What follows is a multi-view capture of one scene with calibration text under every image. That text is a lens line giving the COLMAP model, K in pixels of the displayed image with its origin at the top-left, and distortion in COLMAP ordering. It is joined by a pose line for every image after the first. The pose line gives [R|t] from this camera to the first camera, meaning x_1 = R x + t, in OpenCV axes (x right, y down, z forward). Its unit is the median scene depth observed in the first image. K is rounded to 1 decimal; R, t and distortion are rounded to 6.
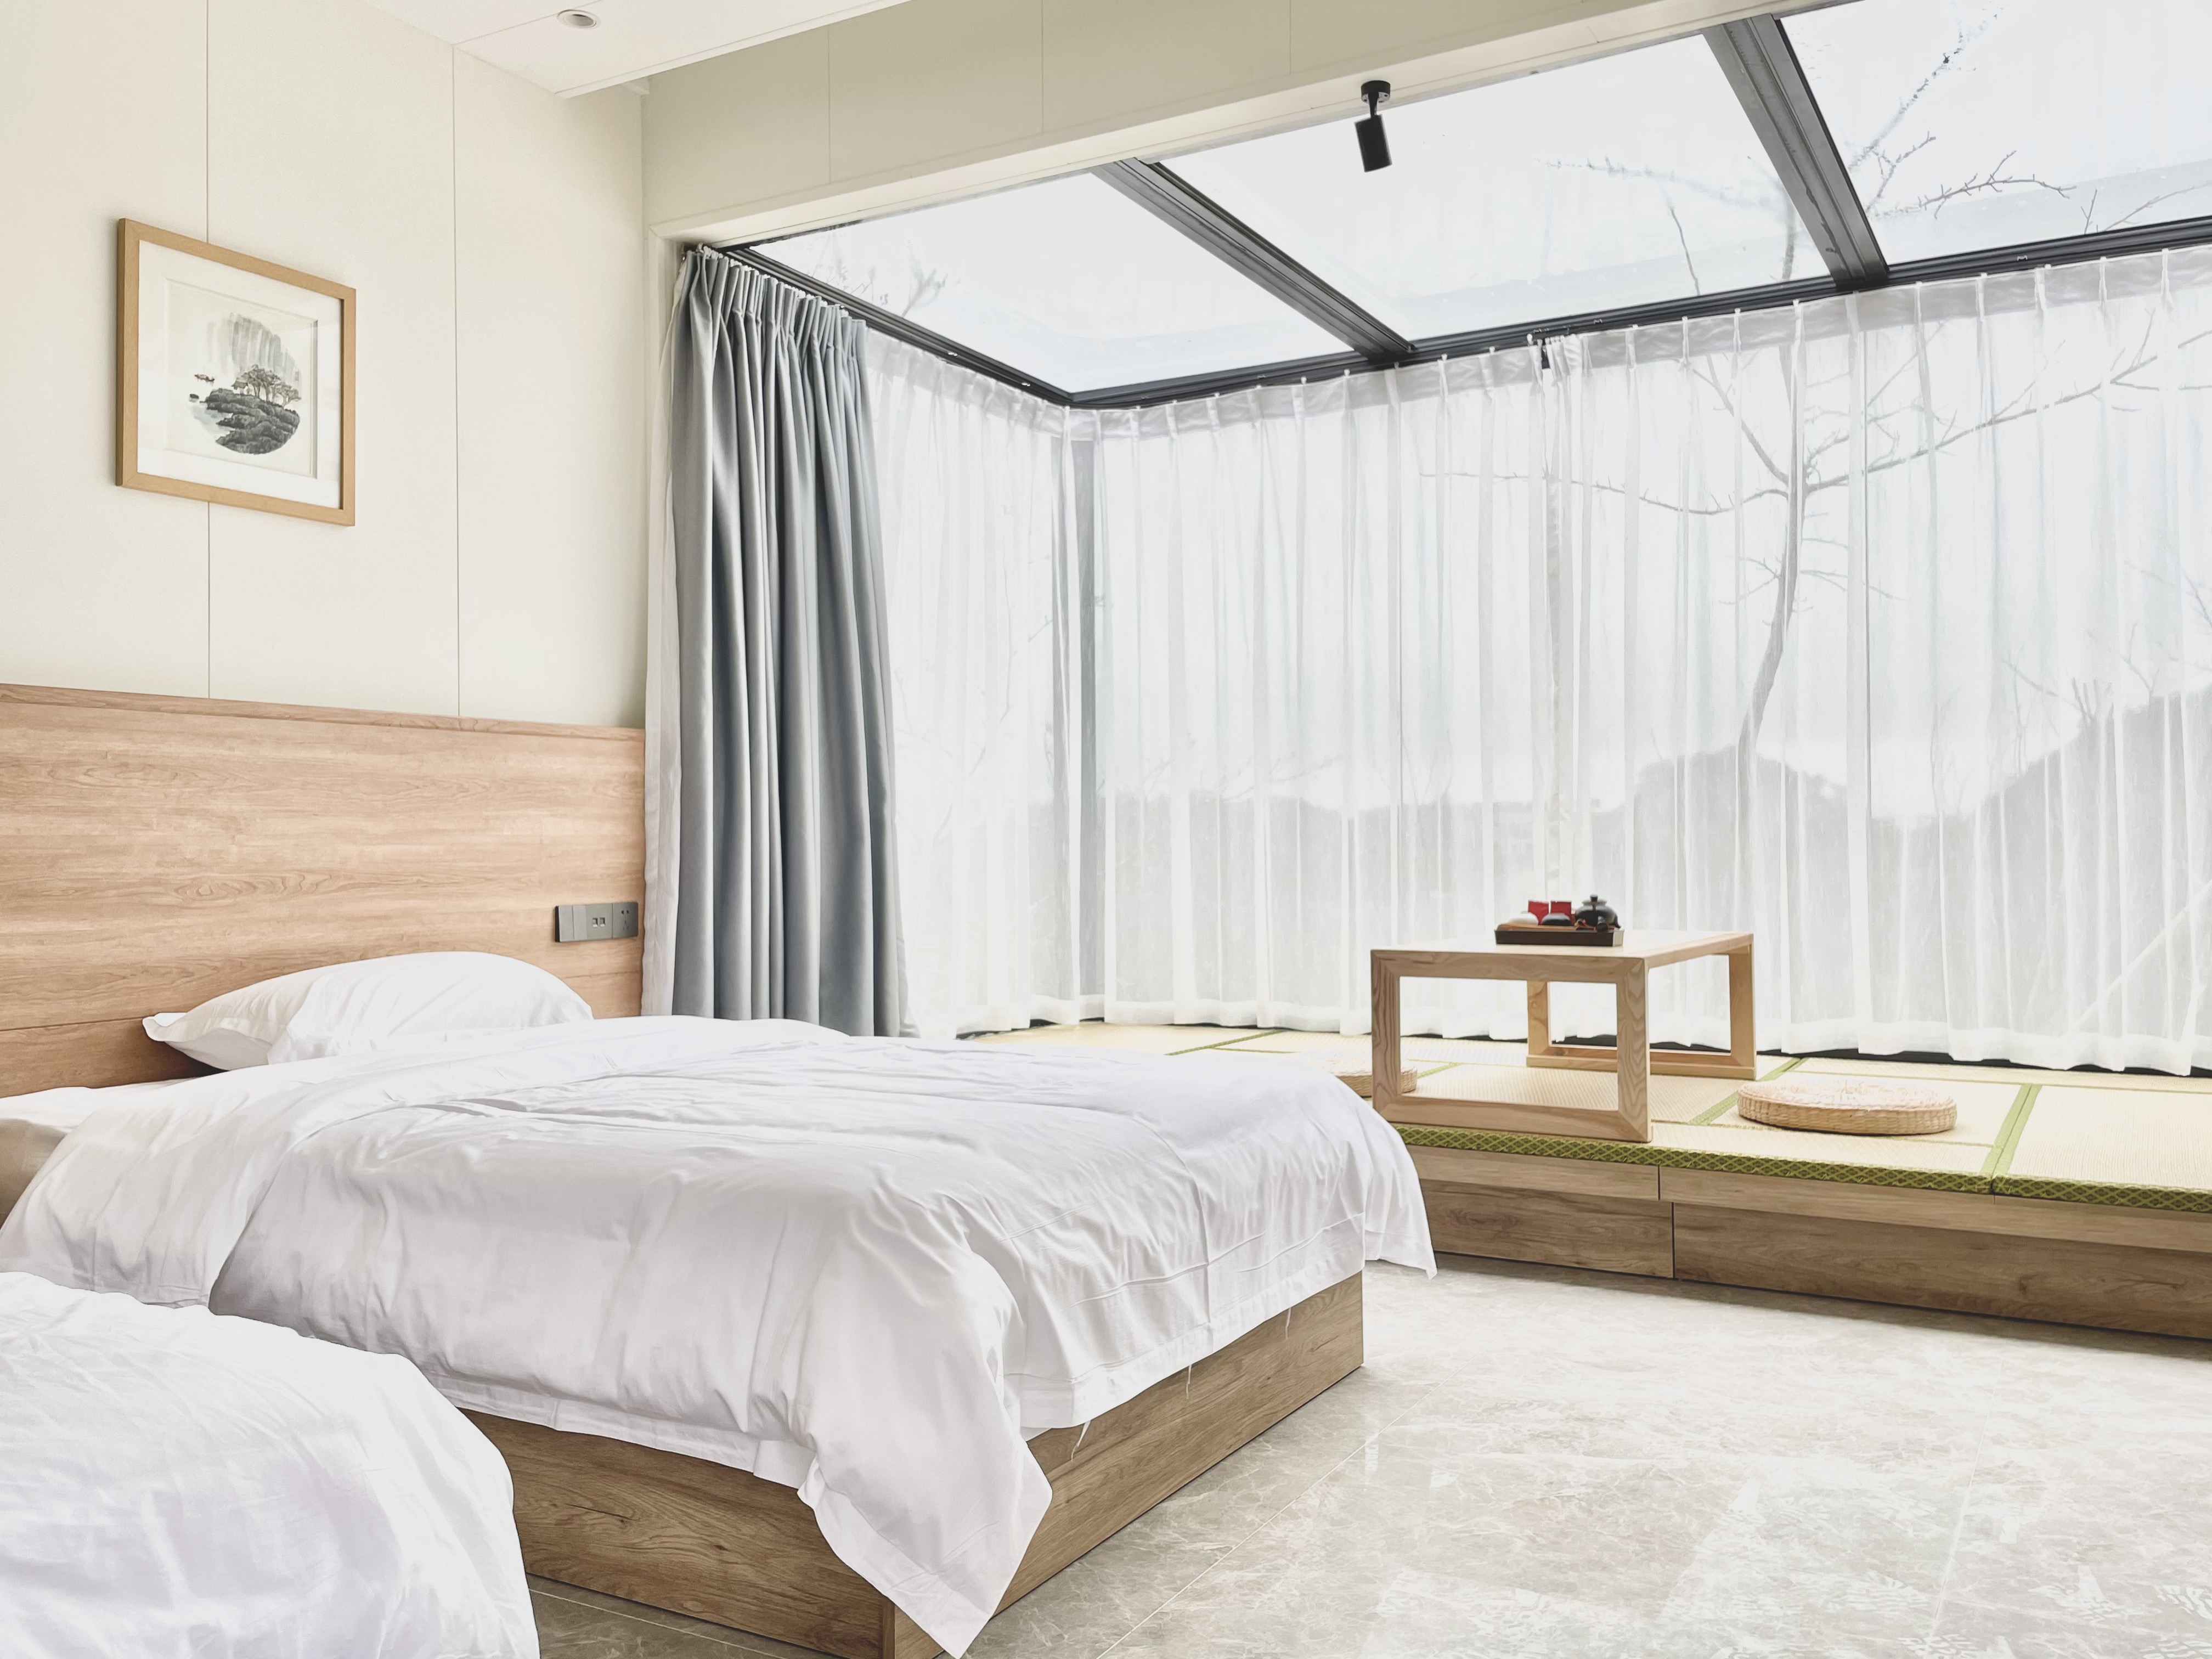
lens RADIAL K [[1724.5, 0, 1106.0], [0, 1724.5, 829.5], [0, 0, 1]] dist [0.002604, -0.000899]
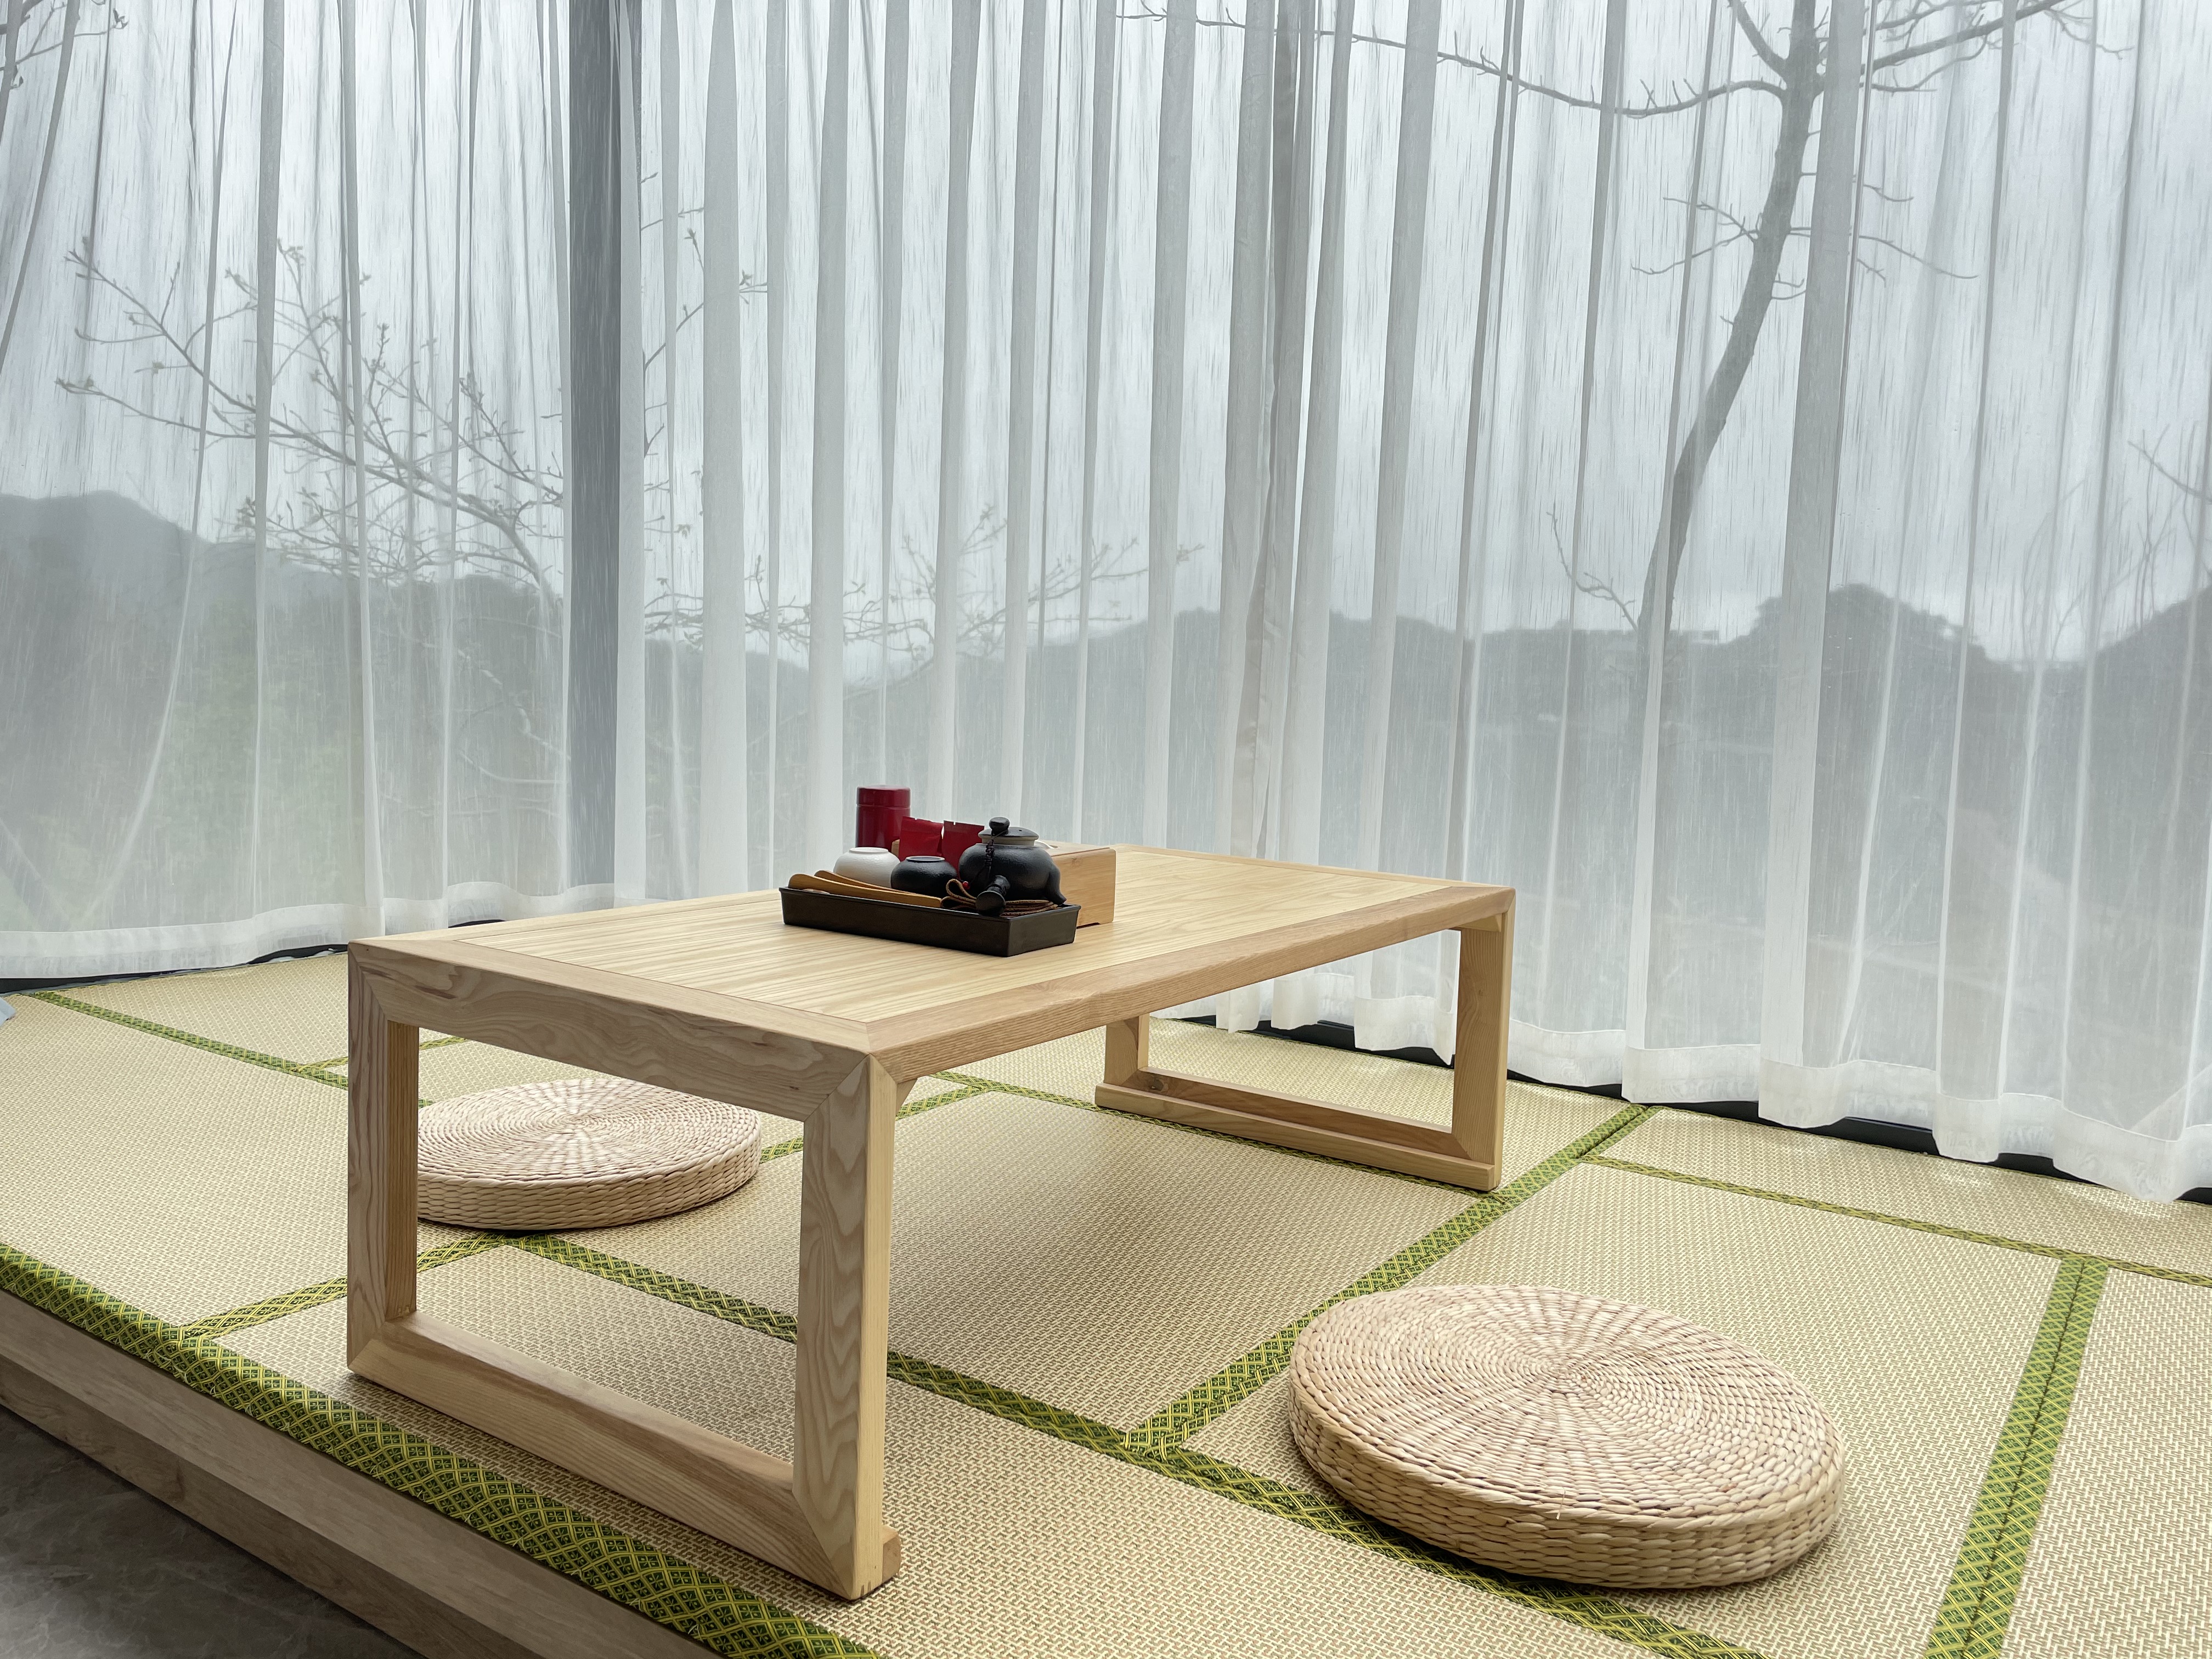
lens RADIAL K [[1653.8, 0, 1106.0], [0, 1653.8, 829.5], [0, 0, 1]] dist [0.008666, 0.001818]
pose [[0.996914, 0.047588, -0.062427, 0.610428], [-0.040096, 0.992415, 0.116213, -0.009579], [0.067483, -0.113352, 0.991261, 1.141204]]
